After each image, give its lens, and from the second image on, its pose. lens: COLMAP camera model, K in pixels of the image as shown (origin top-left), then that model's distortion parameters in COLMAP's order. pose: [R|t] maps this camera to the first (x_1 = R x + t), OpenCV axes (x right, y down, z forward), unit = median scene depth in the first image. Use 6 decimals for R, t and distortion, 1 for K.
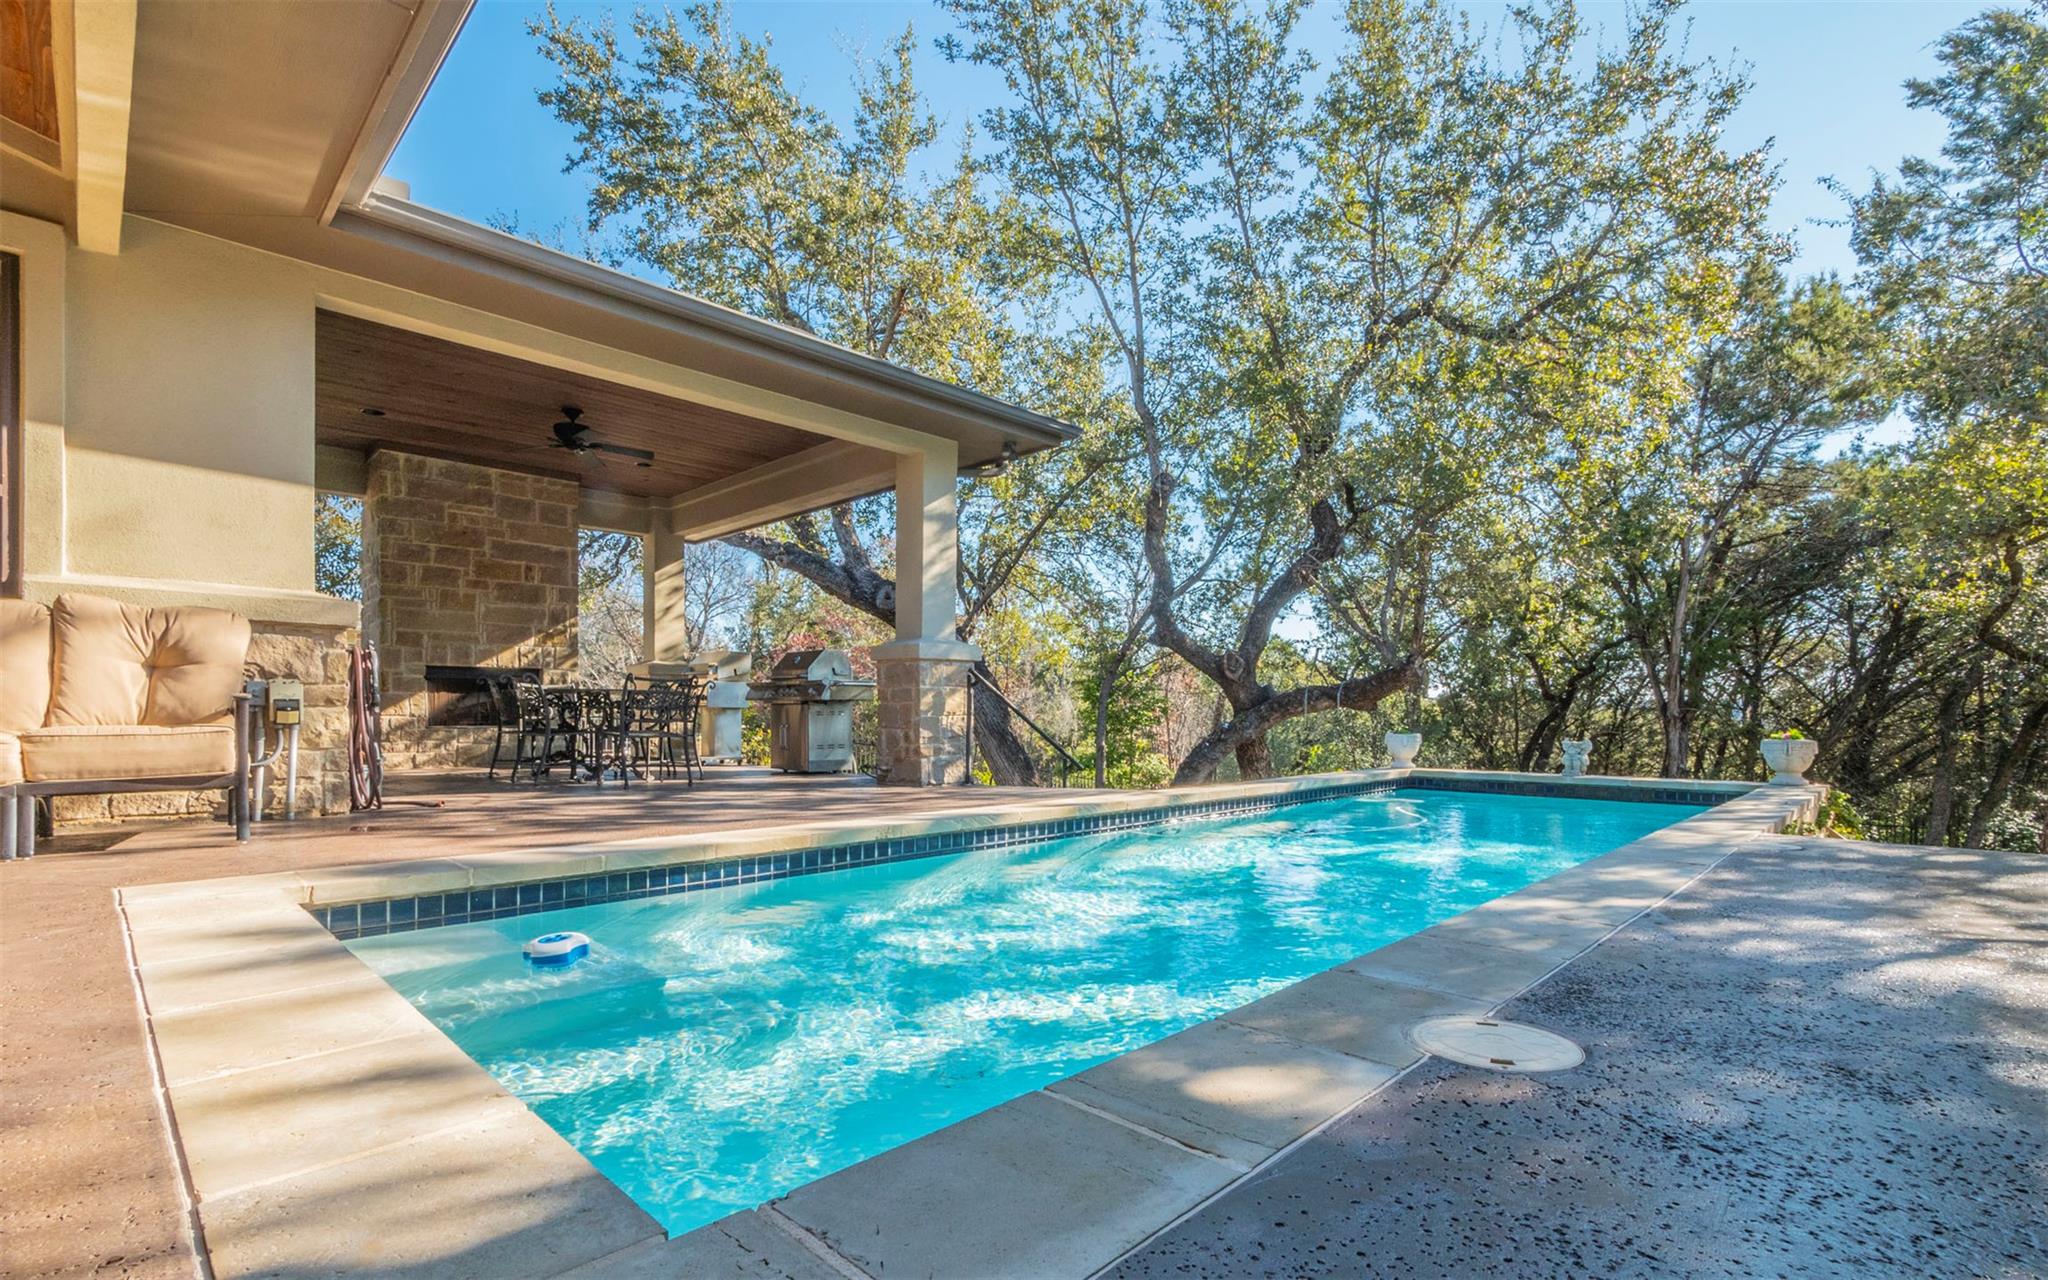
lens RADIAL K [[929.3, 0, 1016.8], [0, 929.3, 717.2], [0, 0, 1]] dist [-0.000485, 0.000027]
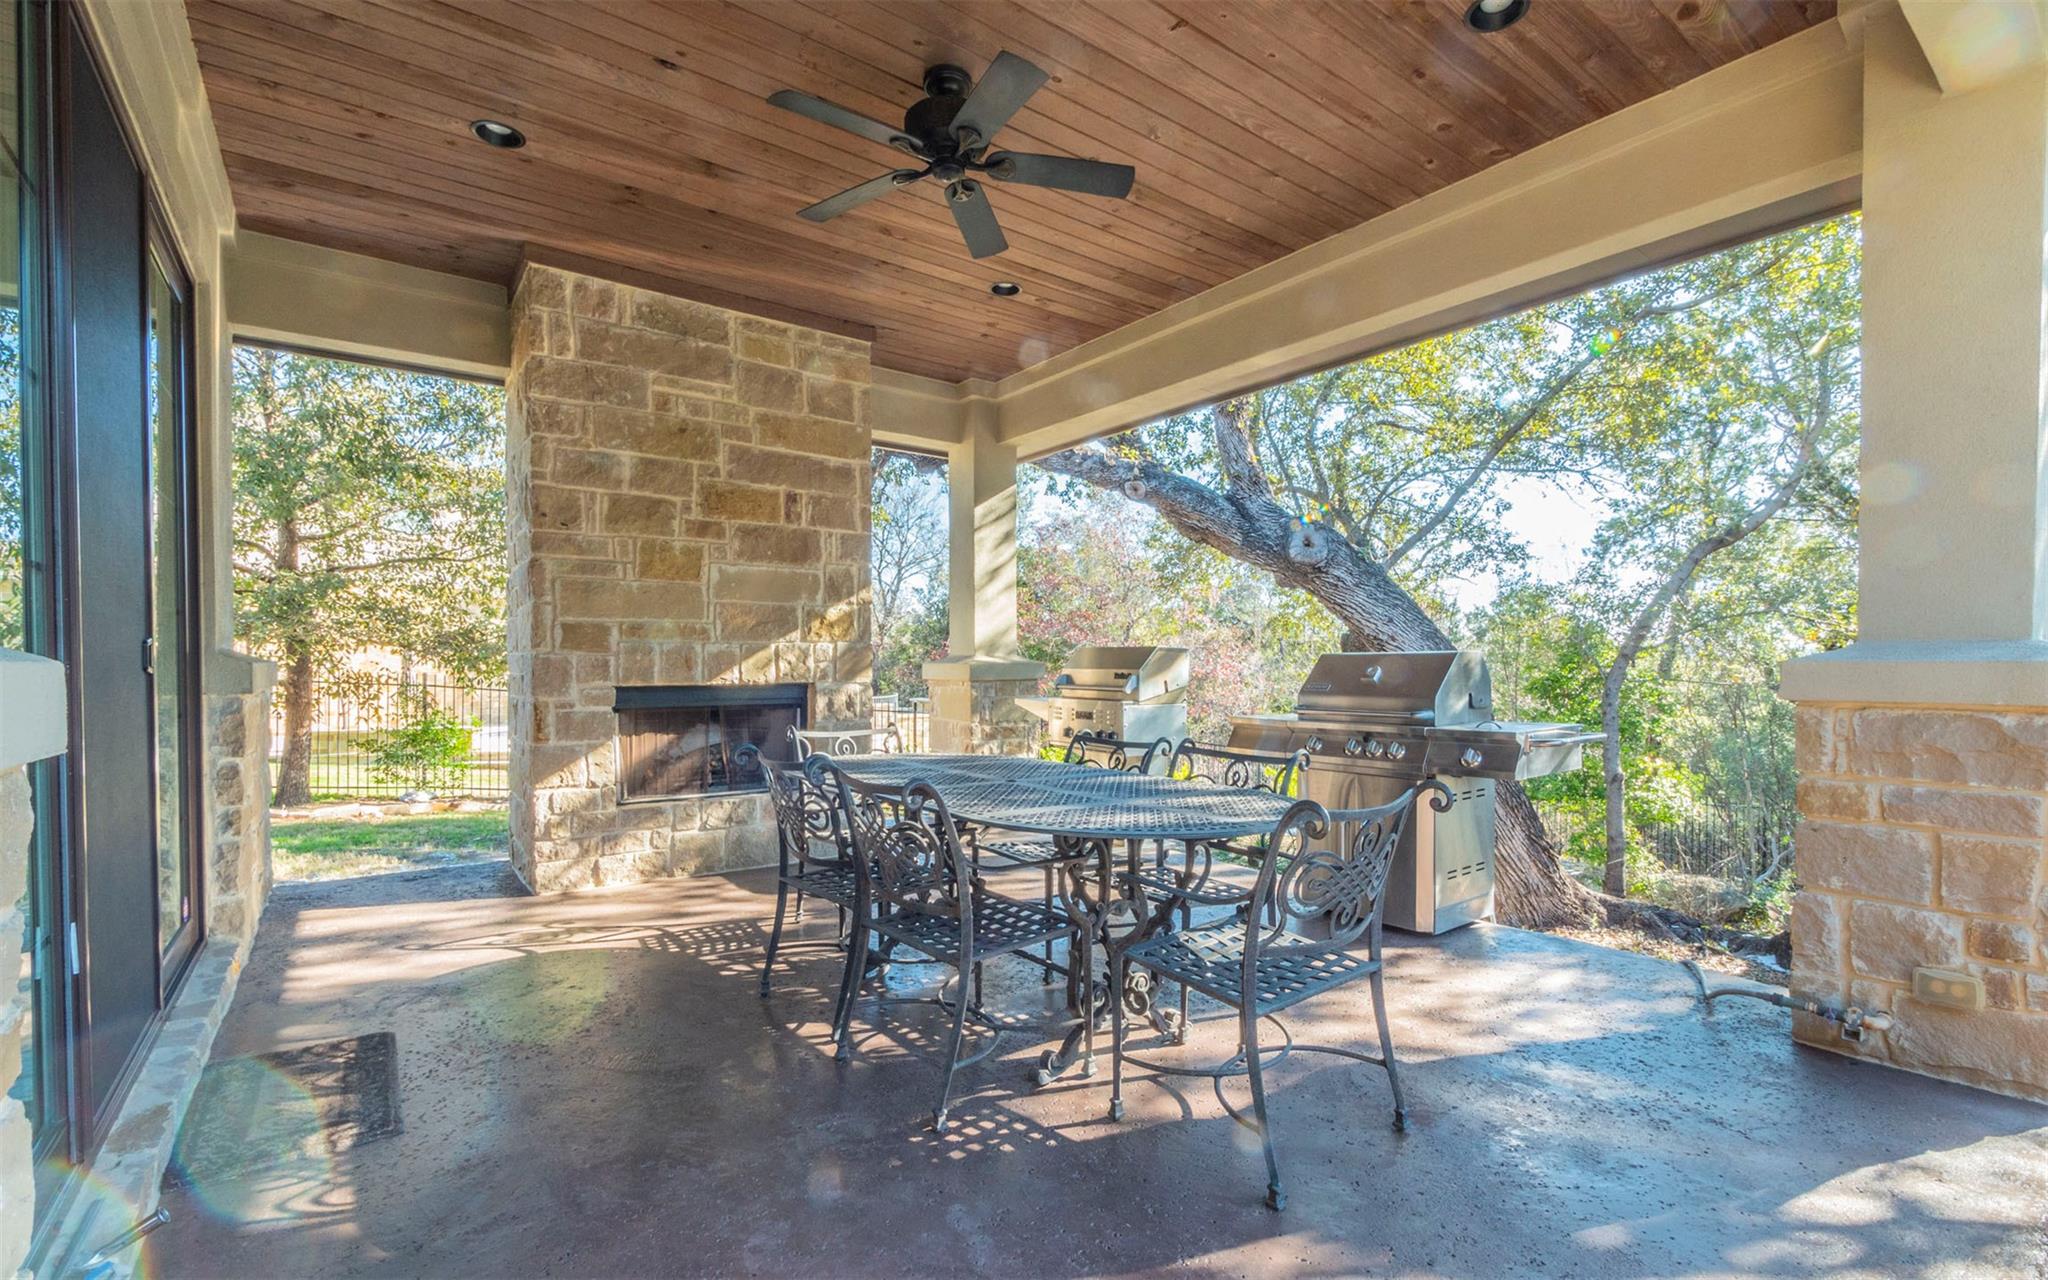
lens RADIAL K [[884.7, 0, 1029.0], [0, 884.7, 674.9], [0, 0, 1]] dist [-0.000915, 0.000015]
pose [[0.990180, -0.006256, -0.139658, -0.320937], [0.007114, 0.999959, 0.005649, -0.060111], [0.139617, -0.006587, 0.990184, 0.514415]]
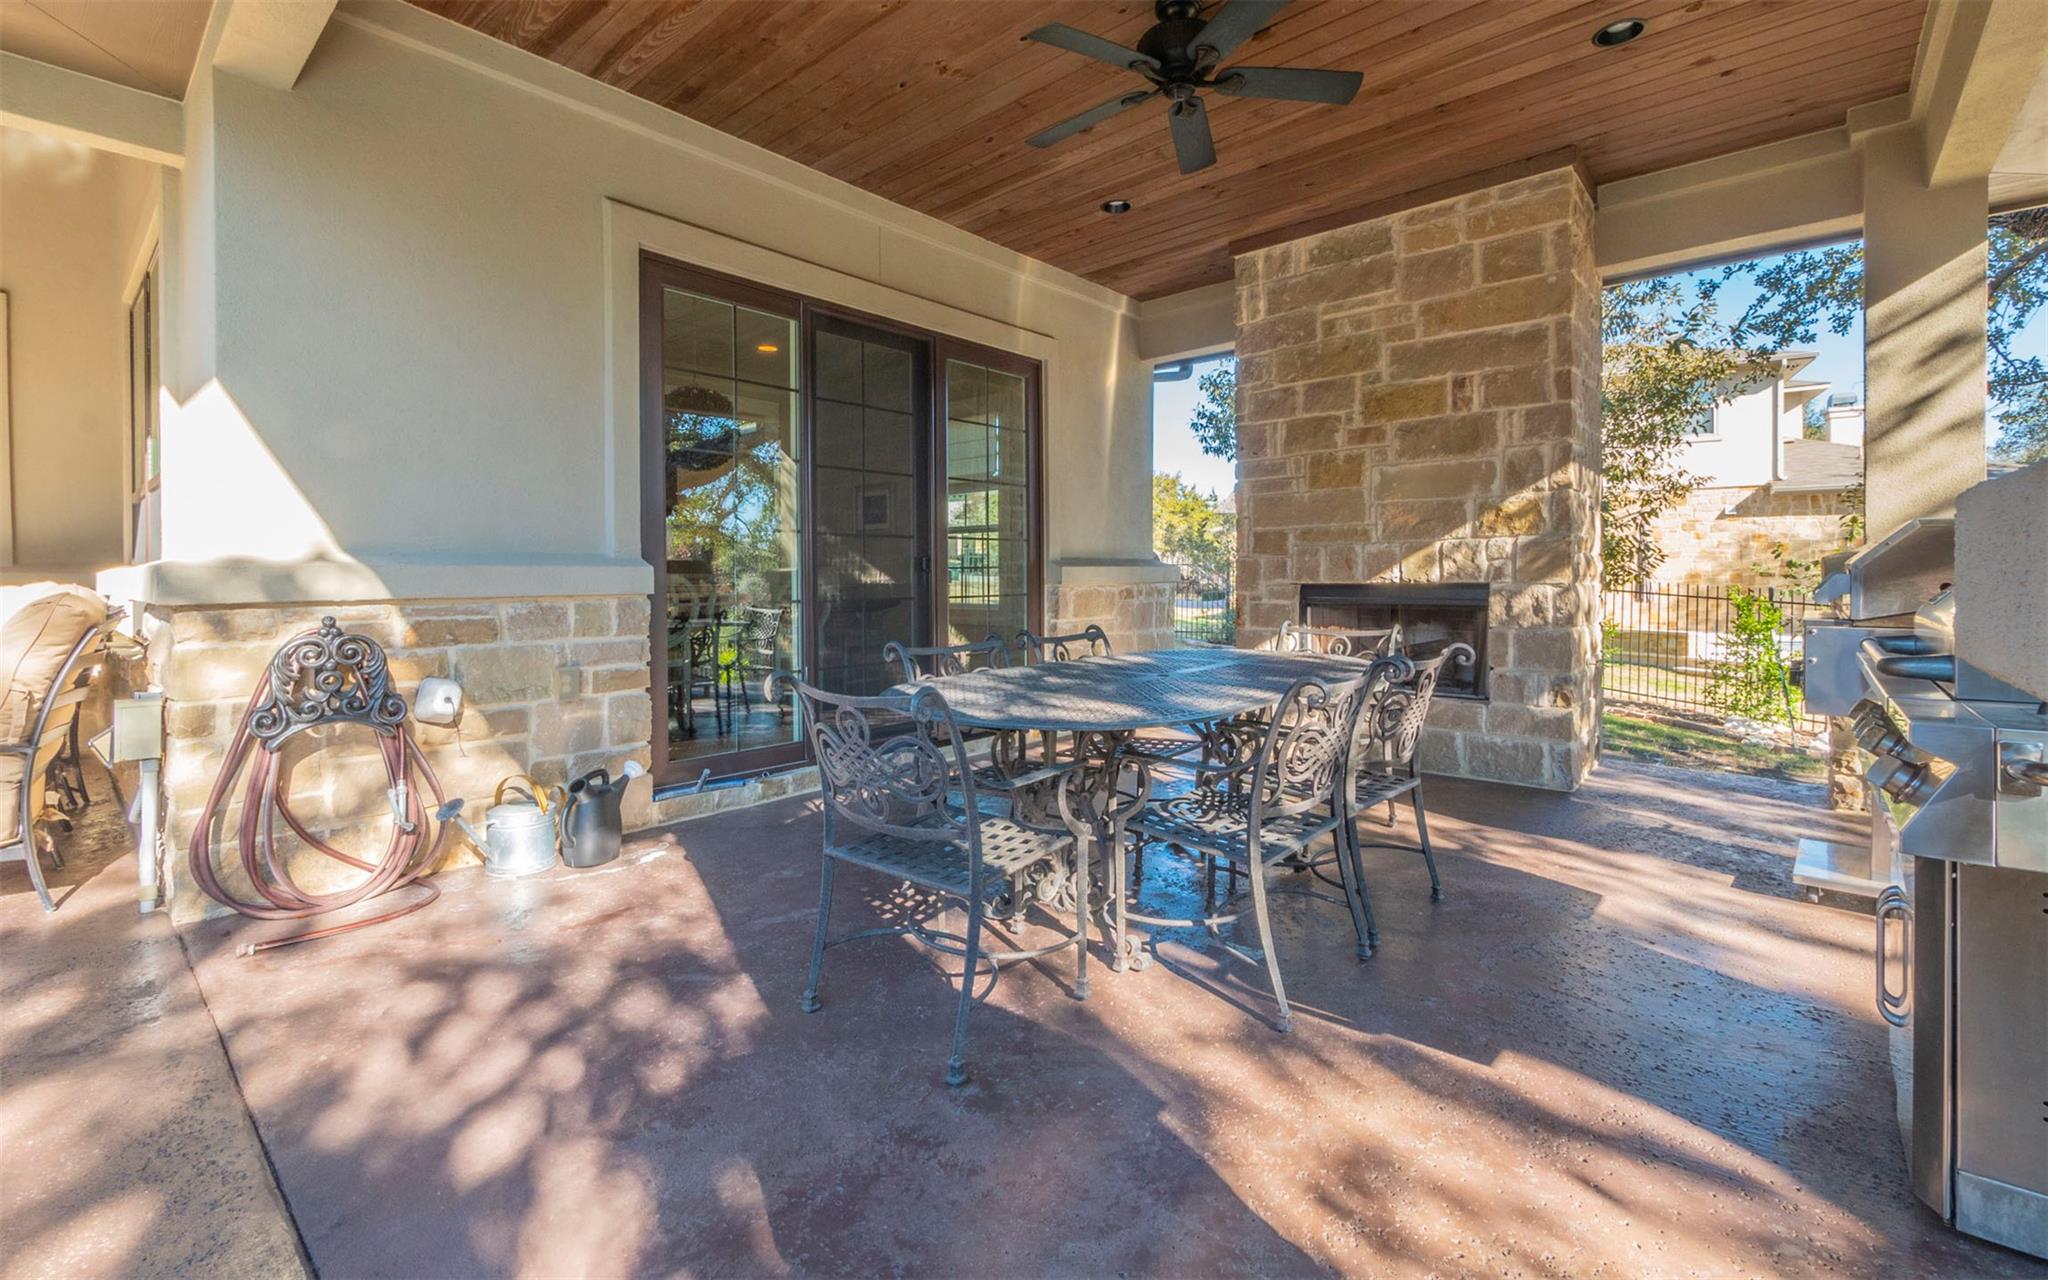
lens RADIAL K [[865.3, 0, 1024.8], [0, 865.3, 582.3], [0, 0, 1]] dist [-0.009935, -0.000038]
pose [[0.072877, 0.002069, -0.997339, -0.079408], [0.003055, 0.999993, 0.002298, -0.055566], [0.997336, -0.003214, 0.072870, 0.739723]]
